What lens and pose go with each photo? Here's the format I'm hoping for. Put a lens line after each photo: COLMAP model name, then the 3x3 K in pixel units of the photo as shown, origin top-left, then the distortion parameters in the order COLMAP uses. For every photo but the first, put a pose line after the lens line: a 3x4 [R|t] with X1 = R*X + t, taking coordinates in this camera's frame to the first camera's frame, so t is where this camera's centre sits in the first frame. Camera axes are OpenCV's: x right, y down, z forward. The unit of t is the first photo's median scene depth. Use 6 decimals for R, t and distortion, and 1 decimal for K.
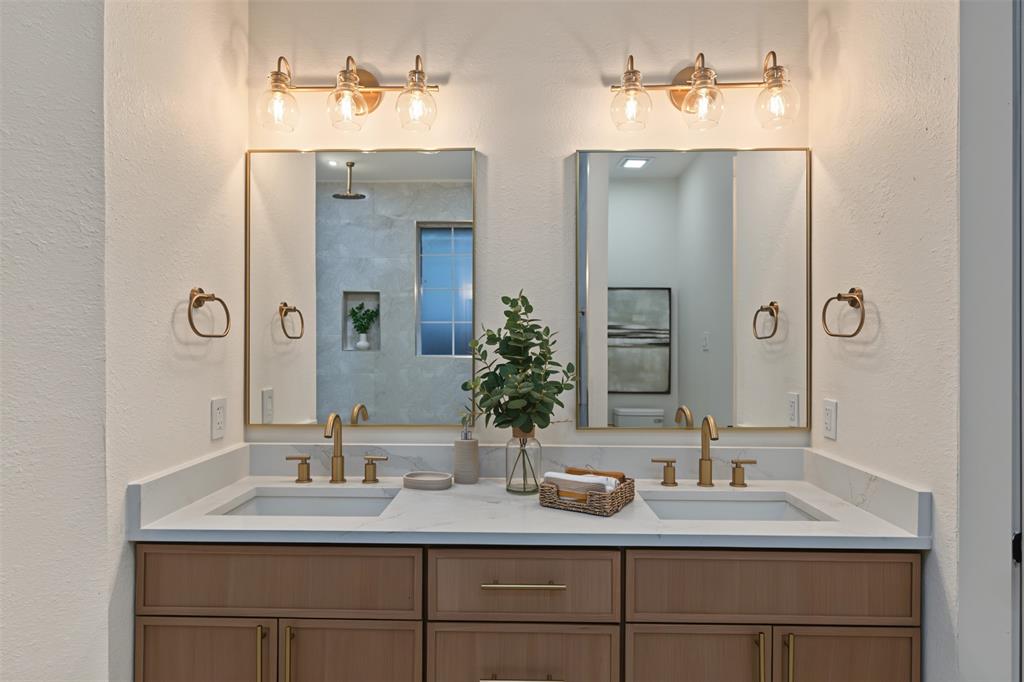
lens RADIAL K [[574.8, 0, 512.0], [0, 574.8, 341.0], [0, 0, 1]] dist [-0.006748, -0.000732]
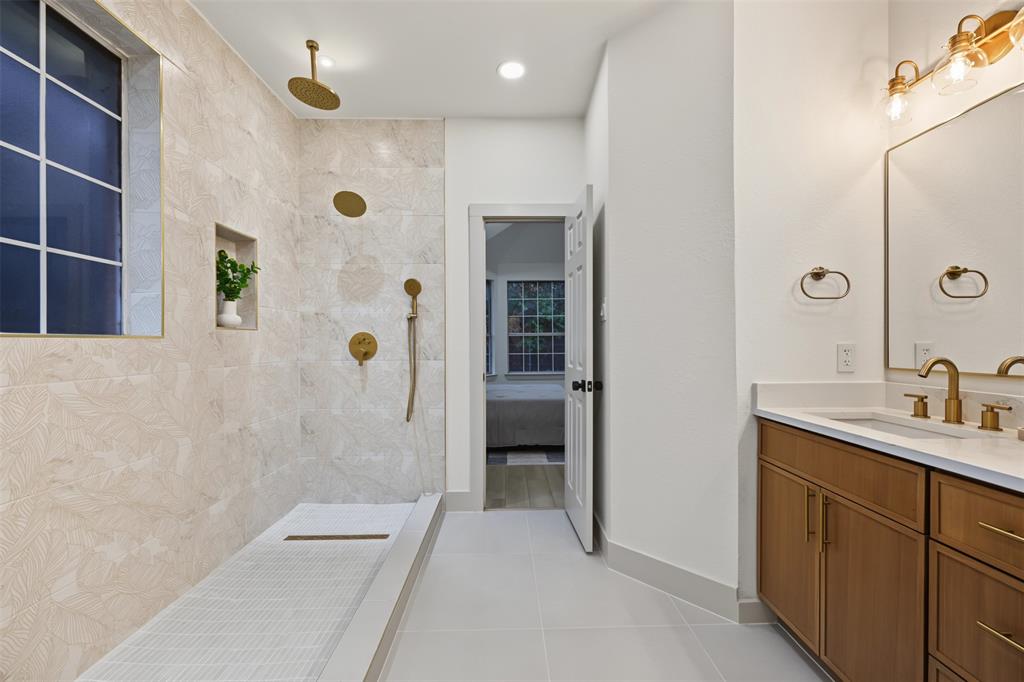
lens RADIAL K [[414.7, 0, 512.0], [0, 414.7, 341.0], [0, 0, 1]] dist [0.001017, 0.000008]
pose [[0.040116, -0.002642, -0.999192, 0.499913], [0.016695, 0.999859, -0.001974, 0.089258], [0.999056, -0.016602, 0.040154, 0.159703]]
